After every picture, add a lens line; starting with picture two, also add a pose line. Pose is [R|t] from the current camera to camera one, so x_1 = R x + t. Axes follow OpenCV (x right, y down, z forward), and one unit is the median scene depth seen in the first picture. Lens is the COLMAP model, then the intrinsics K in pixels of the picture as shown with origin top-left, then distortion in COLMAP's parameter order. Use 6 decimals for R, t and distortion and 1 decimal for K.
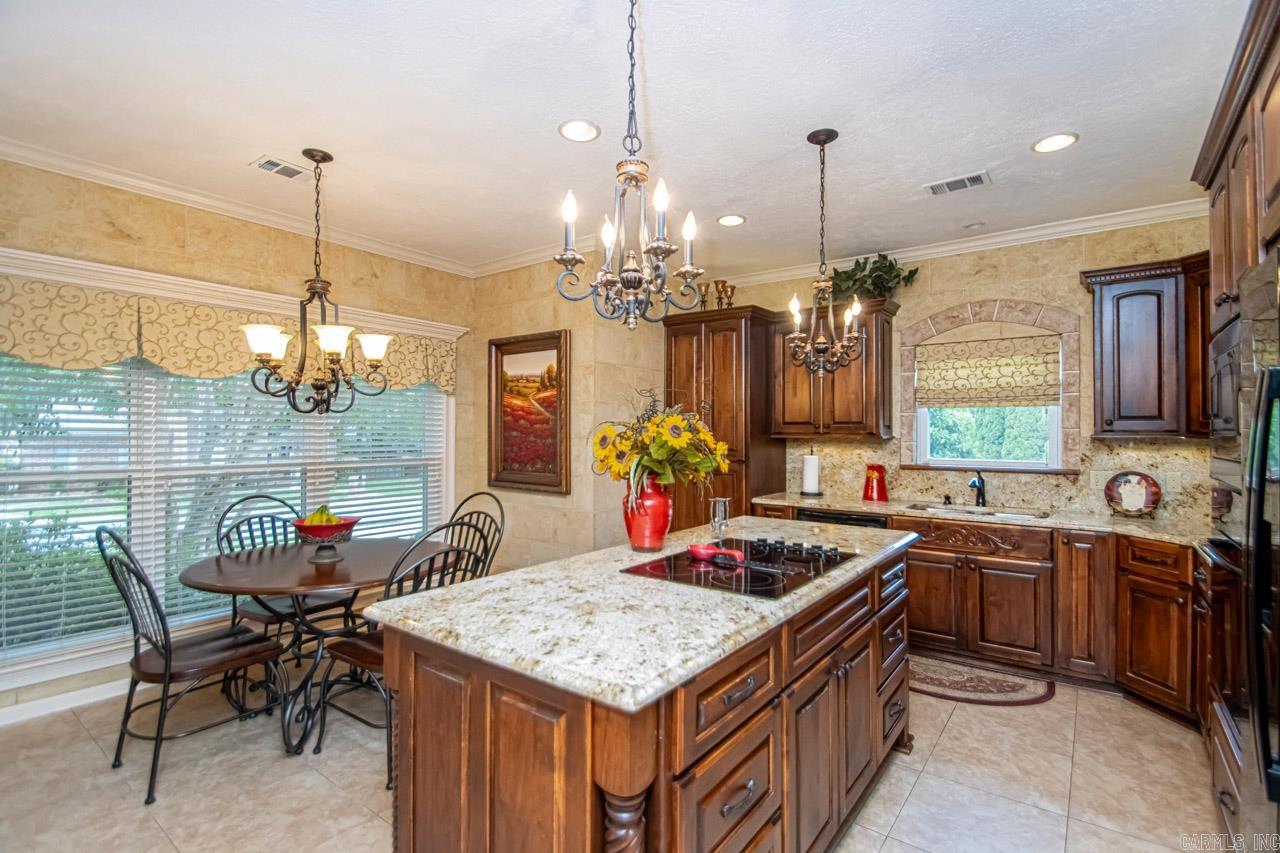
lens RADIAL K [[593.0, 0, 641.3], [0, 593.0, 424.2], [0, 0, 1]] dist [-0.007224, -0.006686]
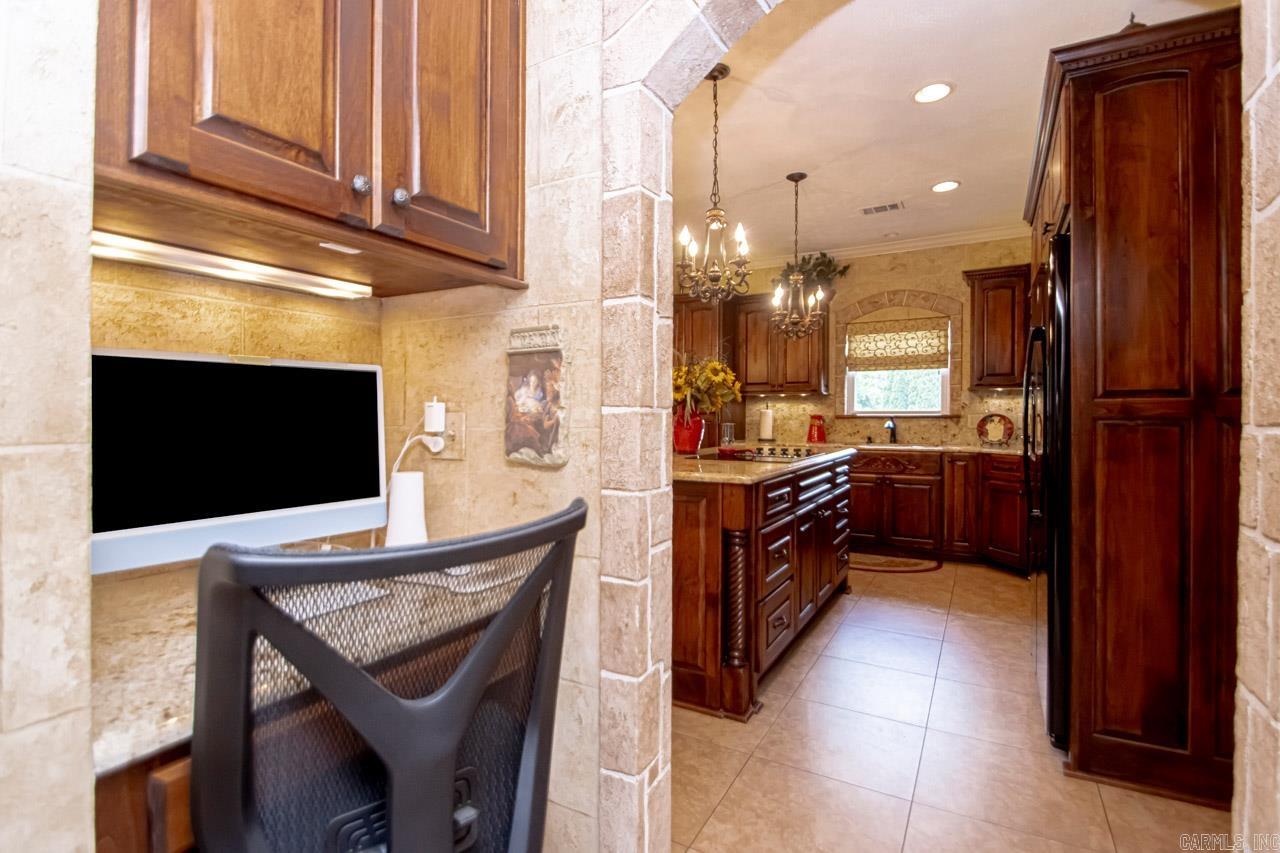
lens RADIAL K [[593.0, 0, 635.4], [0, 593.0, 422.9], [0, 0, 1]] dist [-0.007224, -0.006686]
pose [[0.992784, -0.006001, 0.119768, -0.186601], [0.002525, 0.999572, 0.029152, 0.055363], [-0.119892, -0.028640, 0.992374, -0.293825]]
